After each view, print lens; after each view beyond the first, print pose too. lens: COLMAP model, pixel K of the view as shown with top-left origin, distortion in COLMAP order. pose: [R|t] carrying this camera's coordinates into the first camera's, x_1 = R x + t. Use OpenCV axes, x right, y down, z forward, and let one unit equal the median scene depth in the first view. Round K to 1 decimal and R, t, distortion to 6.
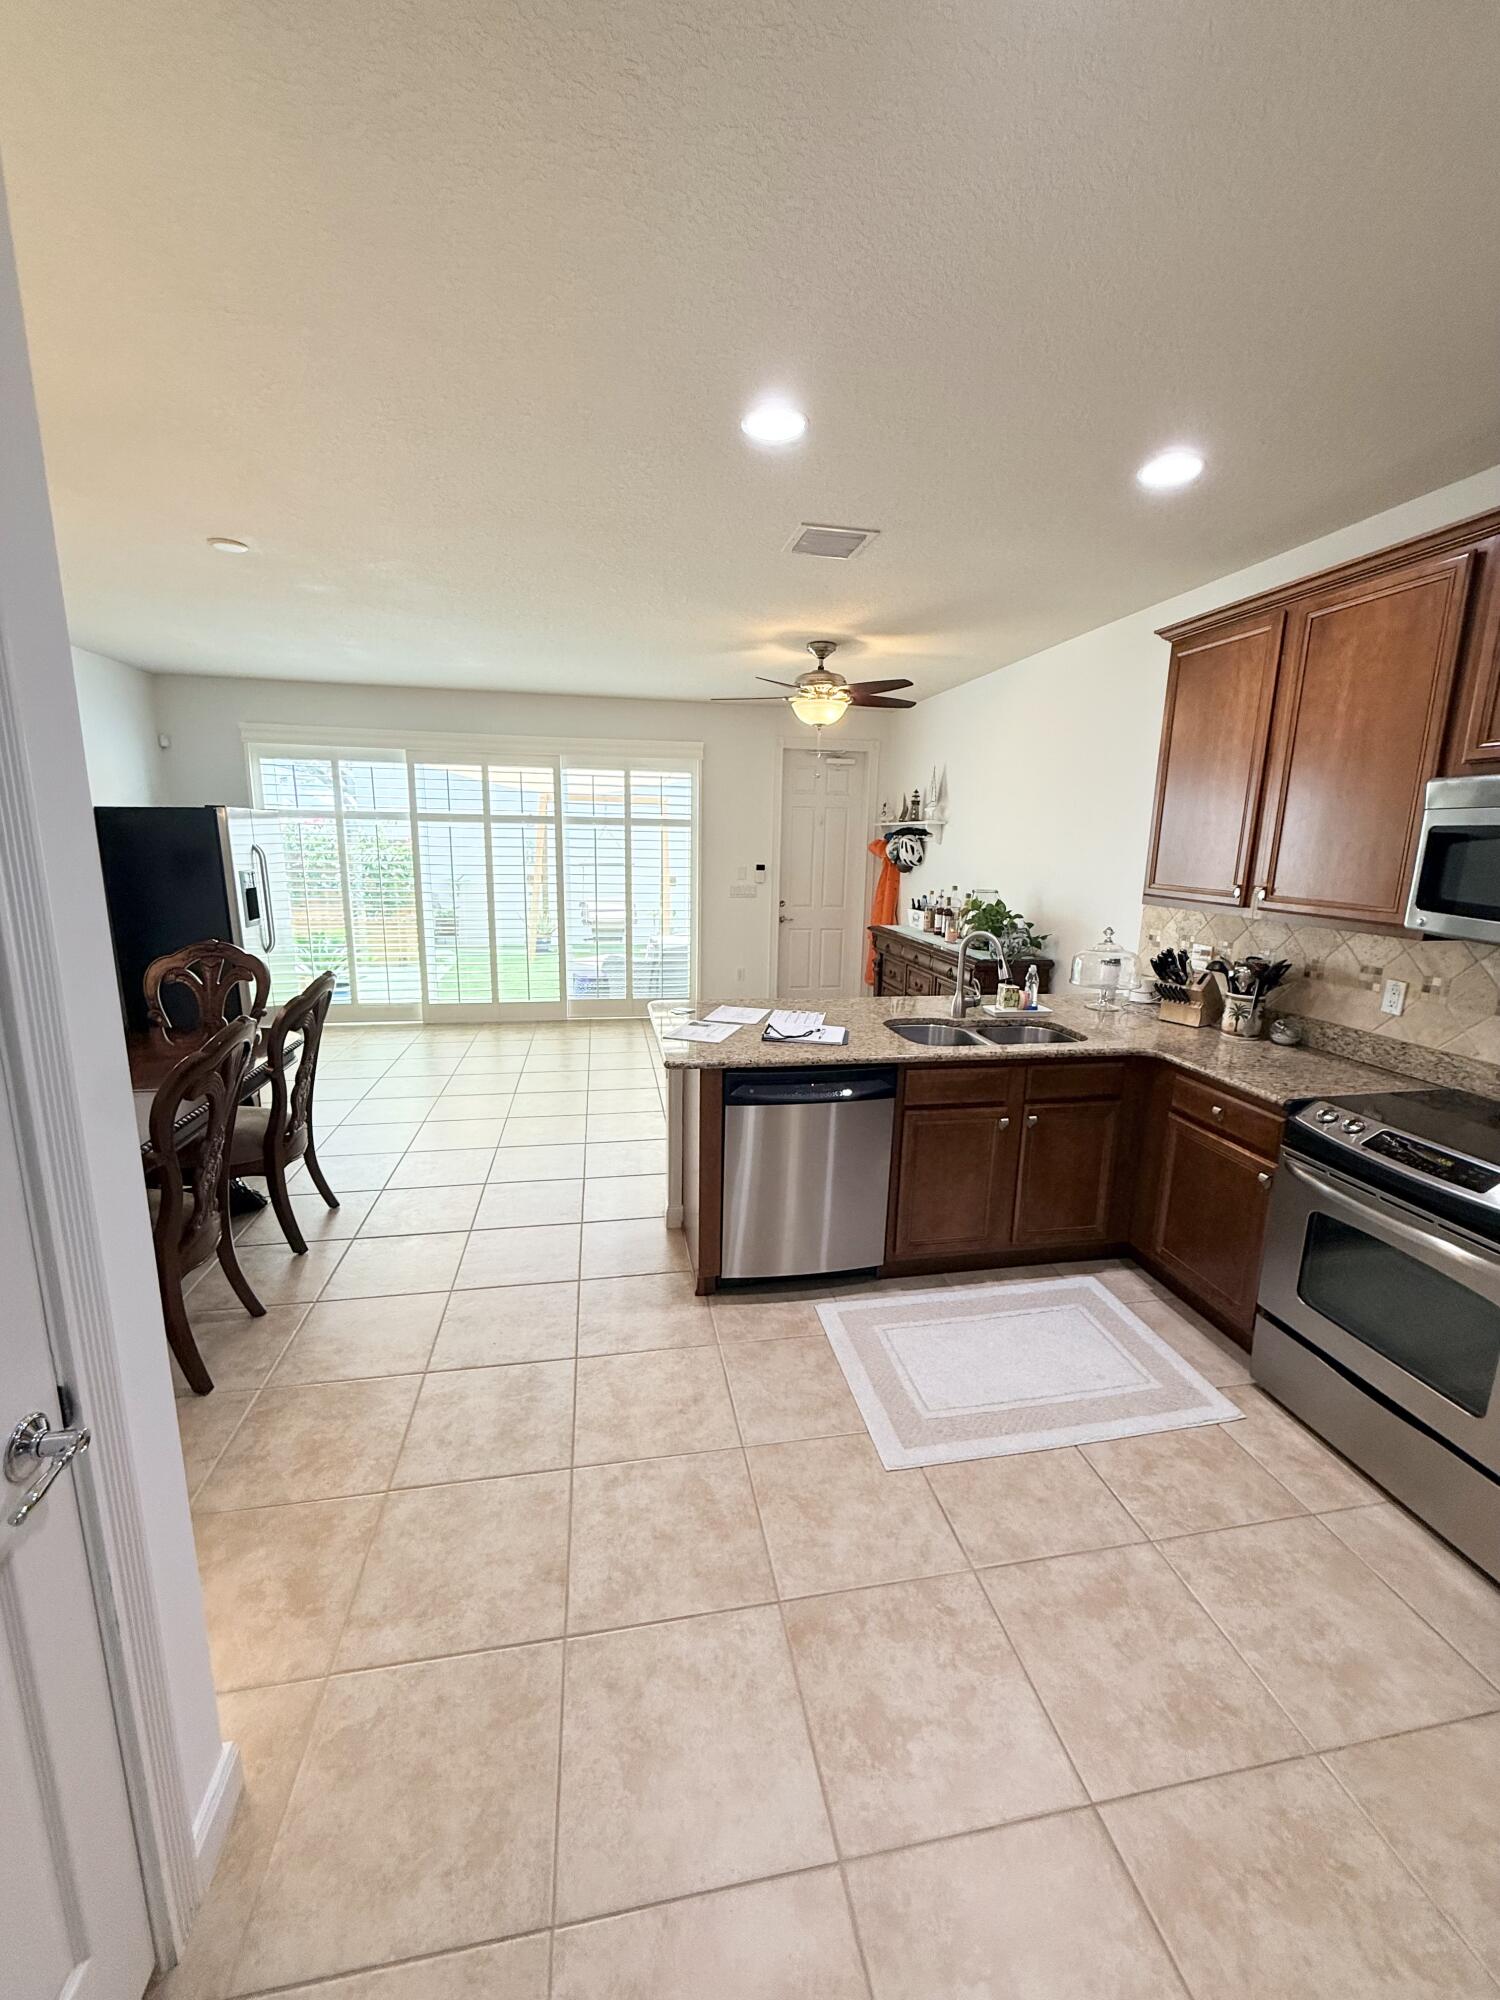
lens RADIAL K [[797.0, 0, 750.0], [0, 797.0, 1000.0], [0, 0, 1]] dist [0.000867, -0.000192]
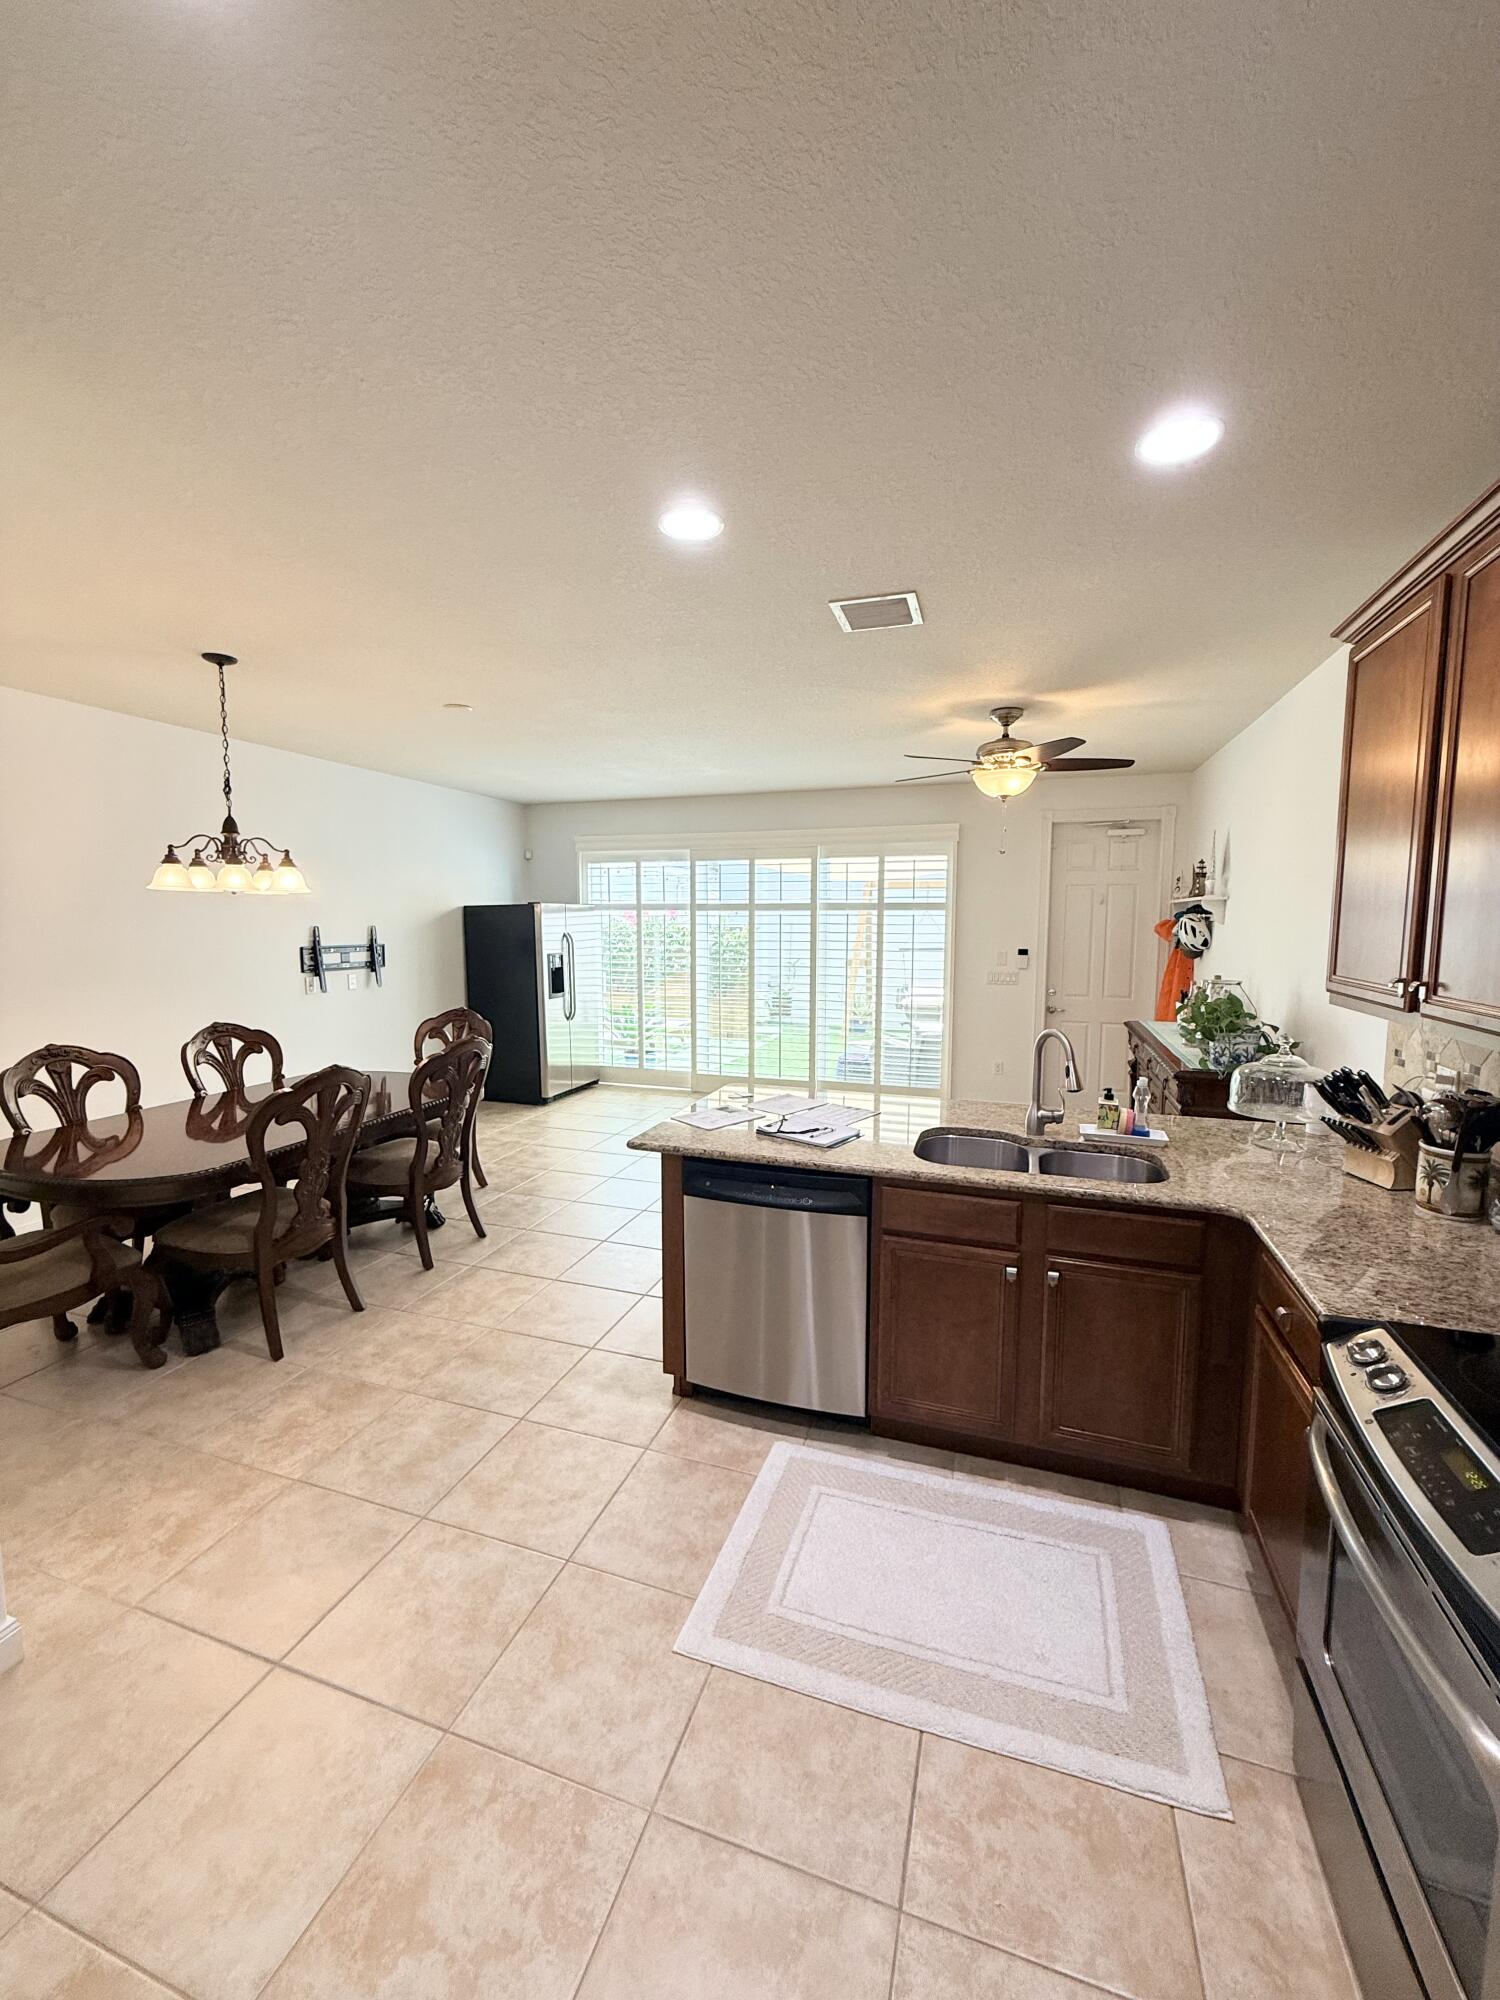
lens RADIAL K [[797.0, 0, 750.0], [0, 797.0, 1000.0], [0, 0, 1]] dist [0.000867, -0.000192]
pose [[0.870970, 0.032114, -0.490286, 0.418874], [-0.083620, 0.992993, -0.083506, -0.022715], [0.484169, 0.113729, 0.867552, 0.146181]]
